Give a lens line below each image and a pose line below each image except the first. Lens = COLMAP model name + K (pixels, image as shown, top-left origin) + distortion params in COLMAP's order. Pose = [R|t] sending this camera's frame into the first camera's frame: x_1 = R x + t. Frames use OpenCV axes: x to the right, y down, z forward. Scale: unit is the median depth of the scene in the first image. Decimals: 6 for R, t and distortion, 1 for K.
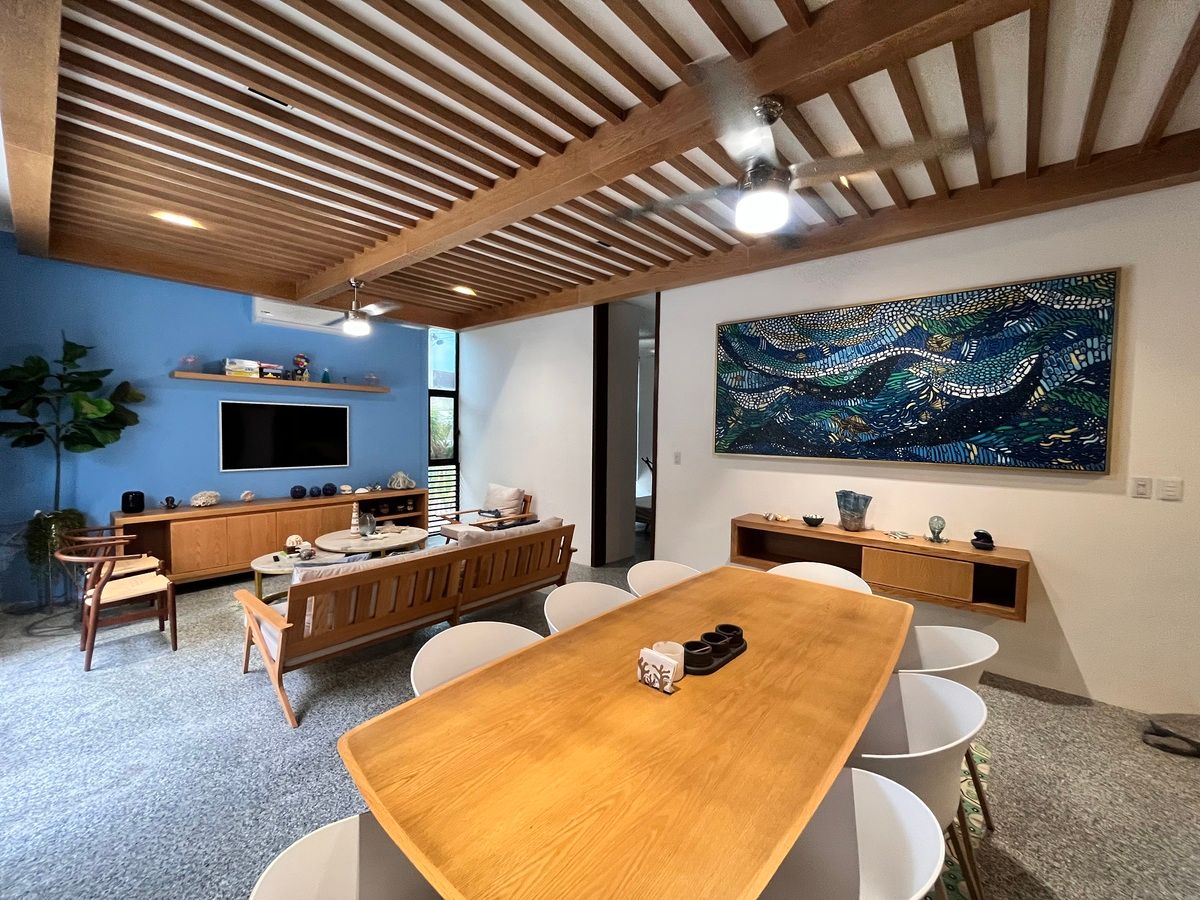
lens RADIAL K [[491.2, 0, 595.6], [0, 491.2, 446.5], [0, 0, 1]] dist [-0.001555, -0.000412]
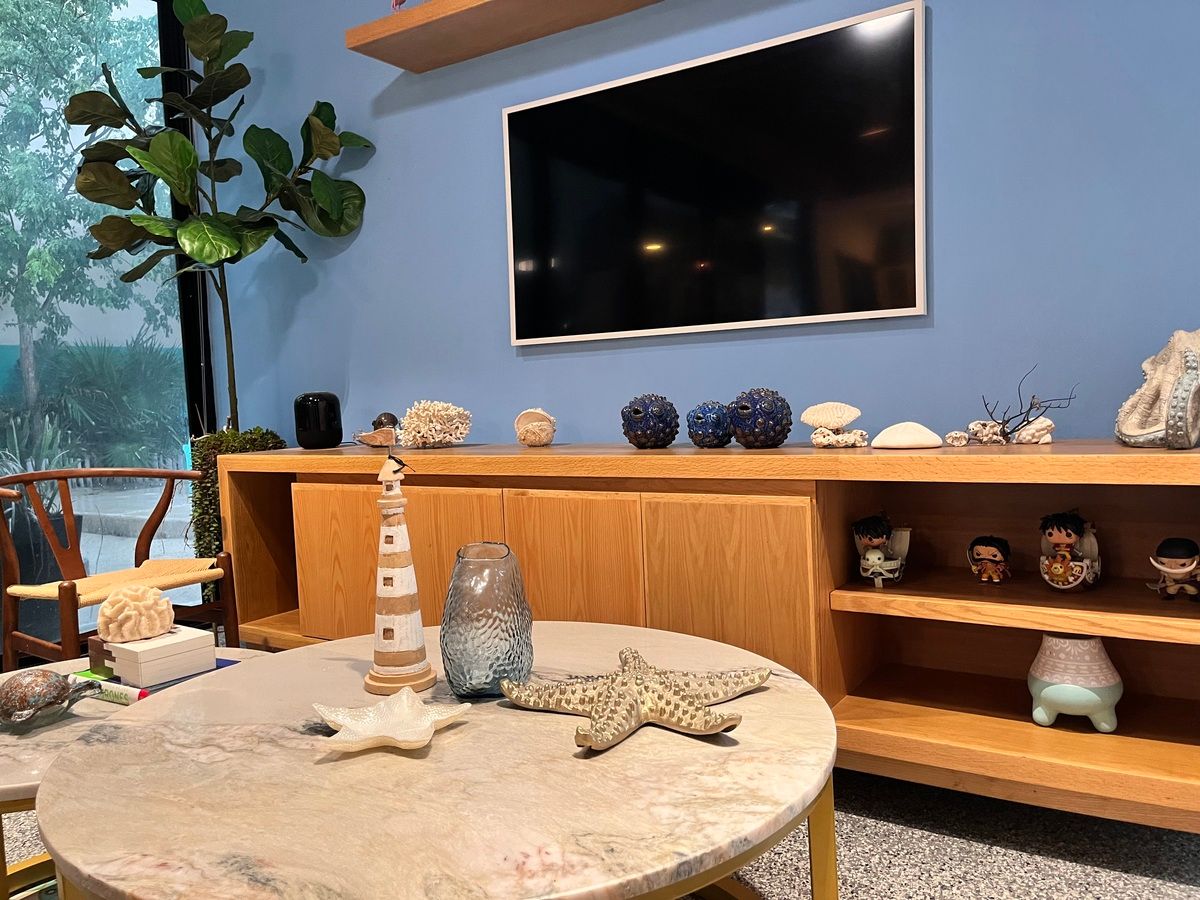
lens RADIAL K [[917.6, 0, 604.7], [0, 917.6, 456.5], [0, 0, 1]] dist [0.046578, 0.000252]
pose [[0.129669, 0.055286, -0.990015, -0.217945], [0.002598, 0.998422, 0.056096, 0.121092], [0.991554, -0.009846, 0.129321, 1.304921]]
